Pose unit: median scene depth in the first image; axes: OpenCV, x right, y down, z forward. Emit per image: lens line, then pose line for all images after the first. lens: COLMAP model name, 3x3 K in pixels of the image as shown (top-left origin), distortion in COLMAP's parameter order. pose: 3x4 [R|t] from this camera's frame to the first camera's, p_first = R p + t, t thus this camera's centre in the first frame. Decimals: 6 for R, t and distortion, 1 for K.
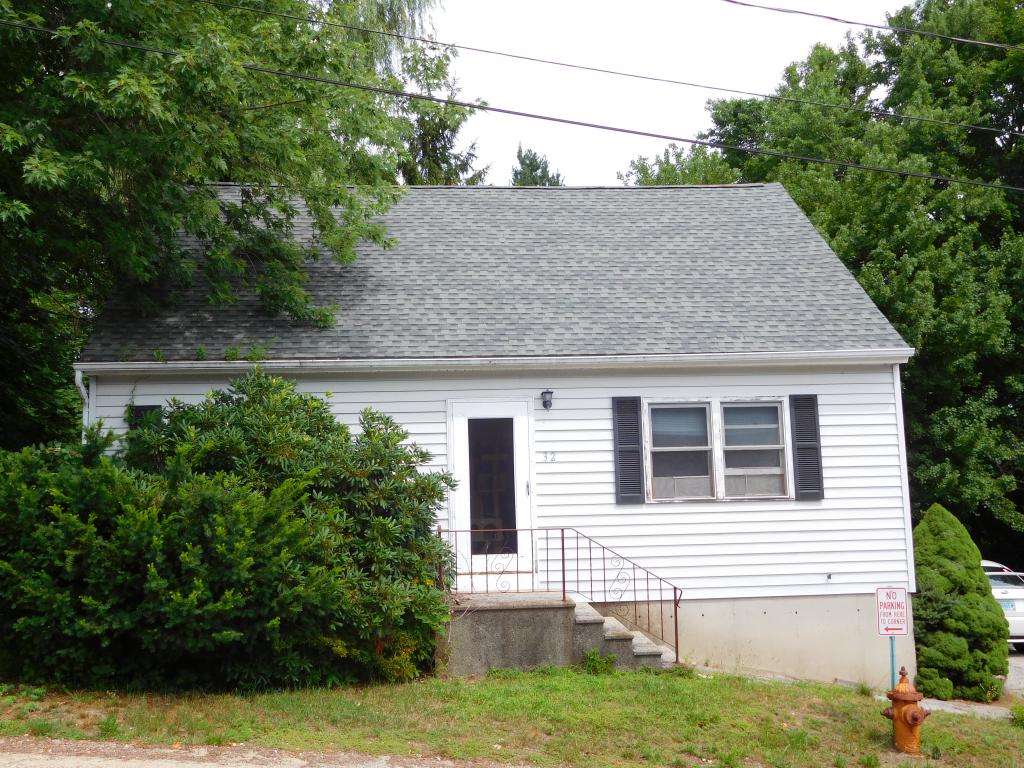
lens RADIAL K [[1092.9, 0, 512.0], [0, 1092.9, 384.0], [0, 0, 1]] dist [-0.013835, -0.008118]
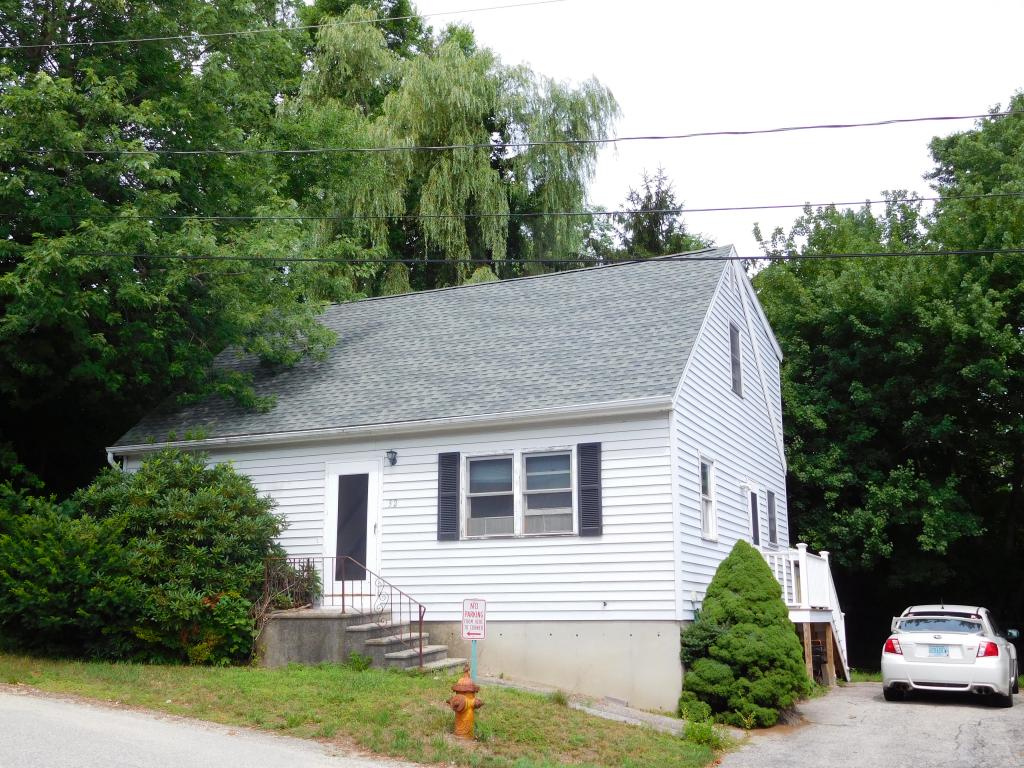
lens RADIAL K [[1092.9, 0, 512.0], [0, 1092.9, 384.0], [0, 0, 1]] dist [-0.013835, -0.008118]
pose [[0.877629, -0.078685, -0.472838, 0.752427], [0.045681, 0.995675, -0.080902, 0.037586], [0.477159, 0.049402, 0.877427, -0.042226]]
